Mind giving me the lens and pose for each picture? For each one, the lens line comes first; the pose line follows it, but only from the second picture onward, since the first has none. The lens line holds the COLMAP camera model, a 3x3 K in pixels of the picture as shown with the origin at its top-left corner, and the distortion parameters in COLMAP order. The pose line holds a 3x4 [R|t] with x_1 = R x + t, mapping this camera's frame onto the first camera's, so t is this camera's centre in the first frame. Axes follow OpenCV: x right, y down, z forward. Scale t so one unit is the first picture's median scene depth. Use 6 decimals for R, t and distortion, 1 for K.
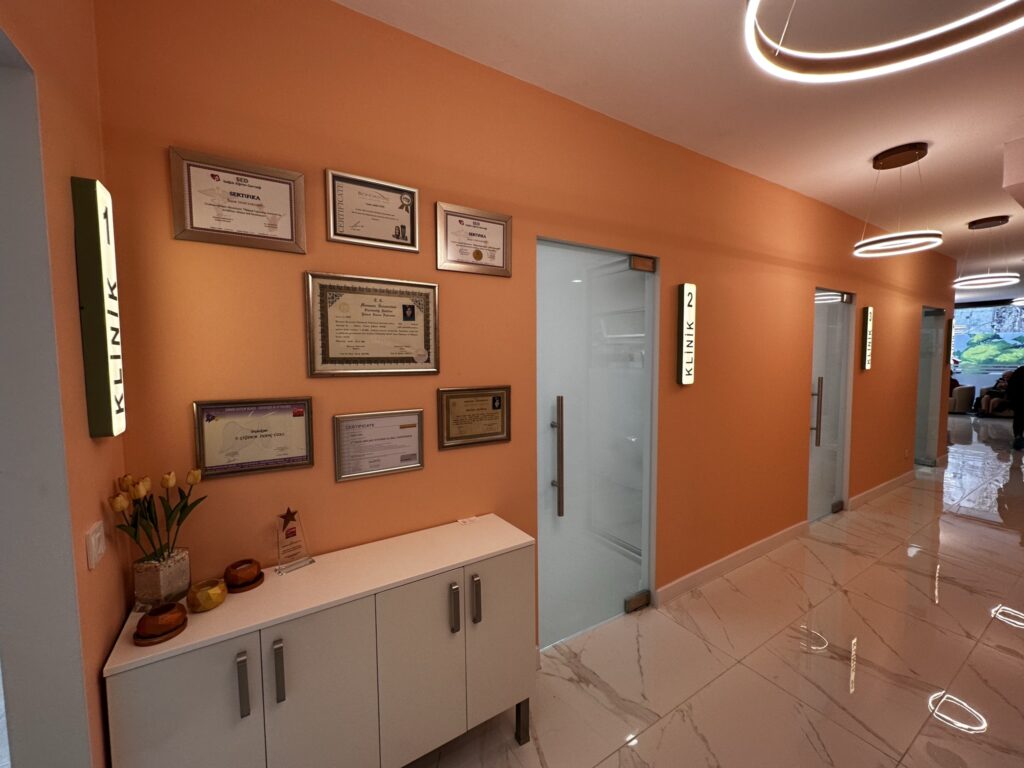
lens RADIAL K [[410.4, 0, 510.8], [0, 410.4, 383.9], [0, 0, 1]] dist [0.000448, 0.000067]
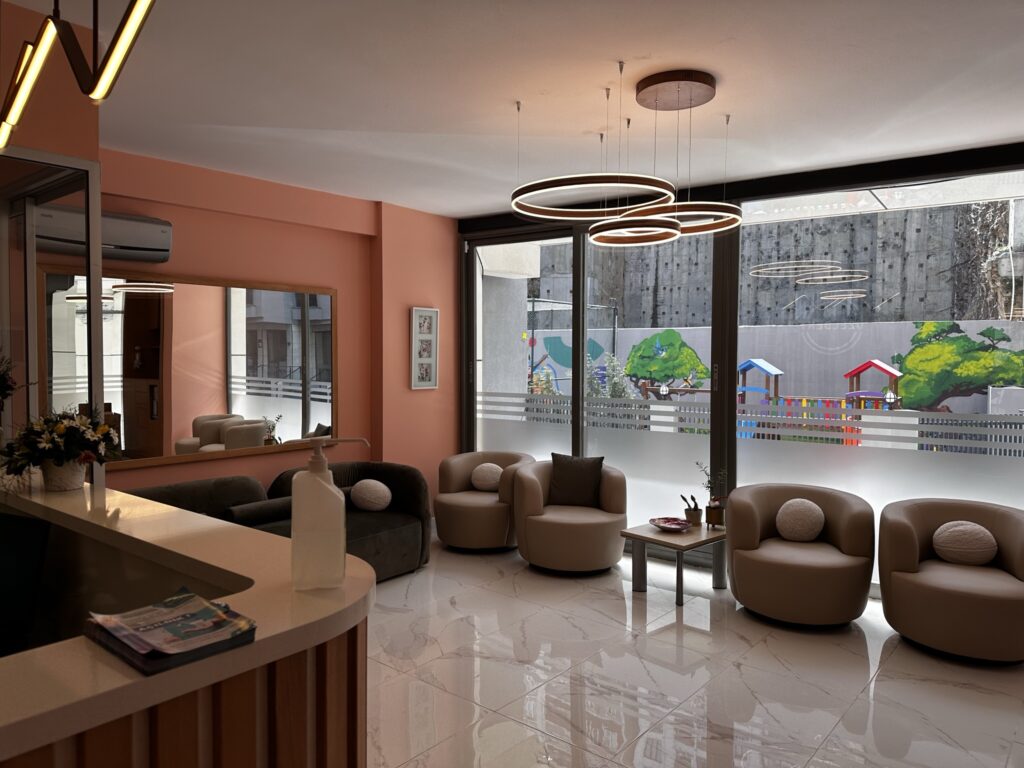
lens RADIAL K [[728.8, 0, 512.7], [0, 728.8, 381.2], [0, 0, 1]] dist [-0.001343, -0.000412]
pose [[0.950322, 0.001064, 0.311267, 0.365702], [0.008247, 0.999557, -0.028593, -0.026456], [-0.311160, 0.029739, 0.949892, 0.302344]]
